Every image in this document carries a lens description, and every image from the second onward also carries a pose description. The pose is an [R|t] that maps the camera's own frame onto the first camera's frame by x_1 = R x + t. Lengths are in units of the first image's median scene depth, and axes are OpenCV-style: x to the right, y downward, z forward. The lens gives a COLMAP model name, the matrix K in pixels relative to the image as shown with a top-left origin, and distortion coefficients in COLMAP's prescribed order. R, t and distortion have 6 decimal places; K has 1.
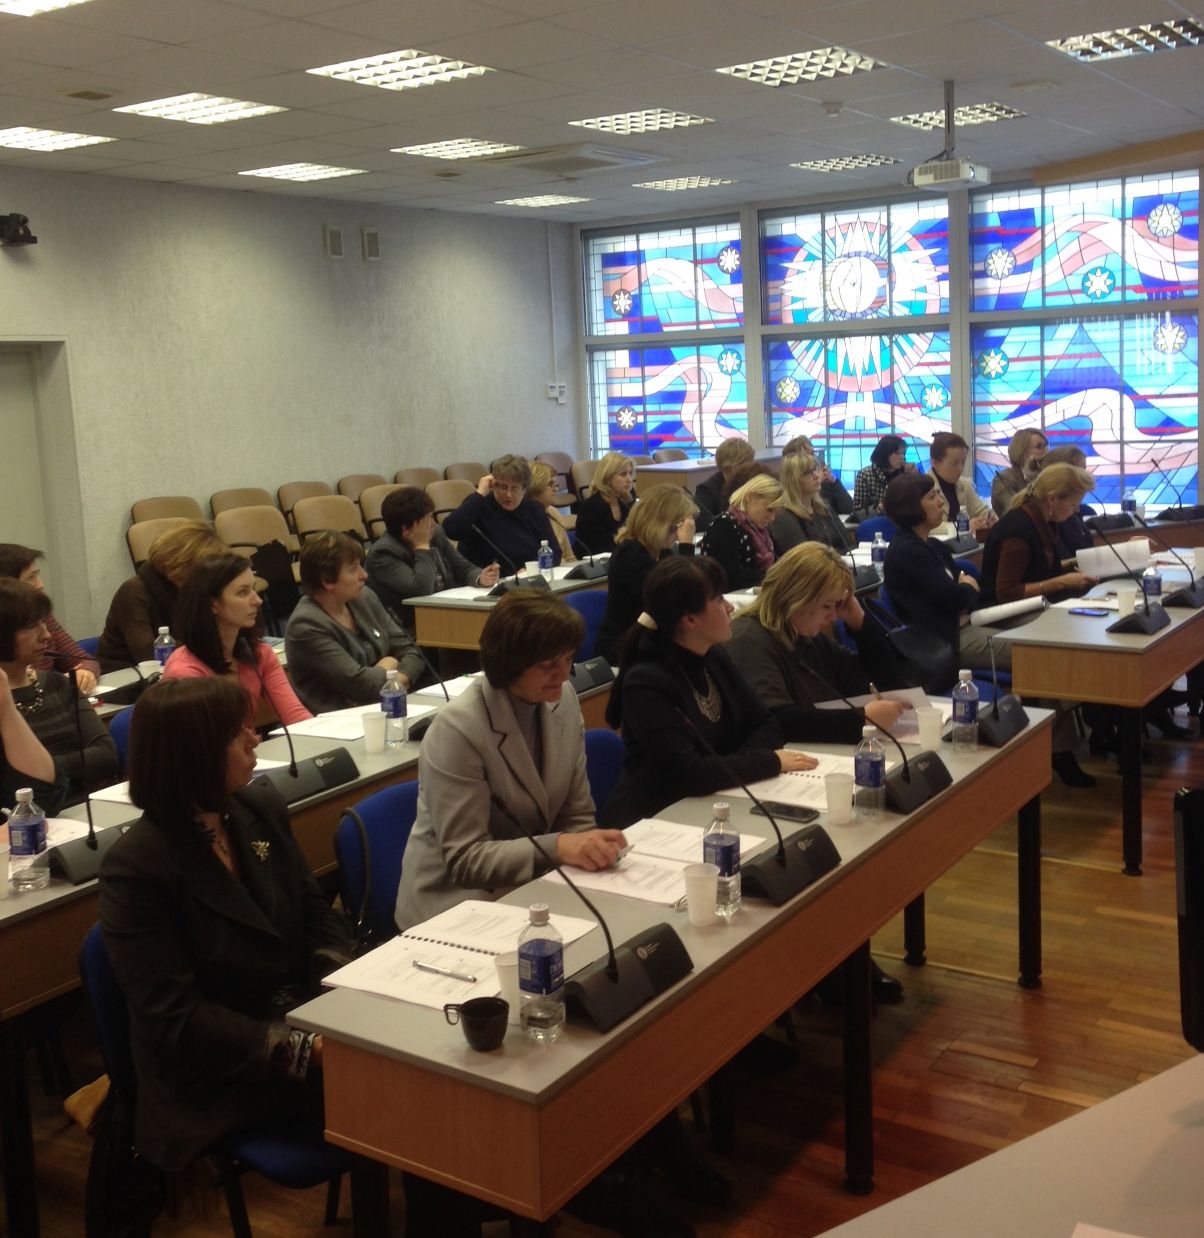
lens RADIAL K [[1440.6, 0, 603.0], [0, 1440.6, 560.4], [0, 0, 1]] dist [0.065393, -0.005604]
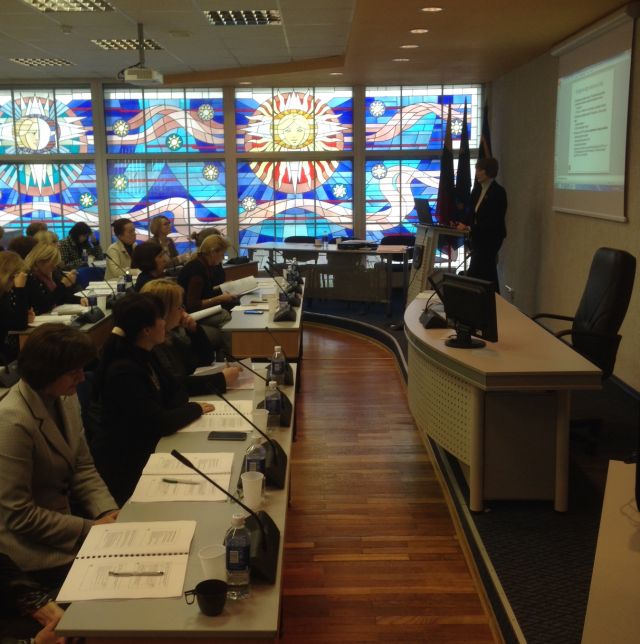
lens RADIAL K [[770.2, 0, 321.1], [0, 770.2, 305.0], [0, 0, 1]] dist [0.003292, 0.021817]
pose [[0.818615, -0.060389, 0.571159, -0.091189], [0.048934, 0.998174, 0.035403, -0.002831], [-0.572254, -0.001032, 0.820076, 0.055208]]
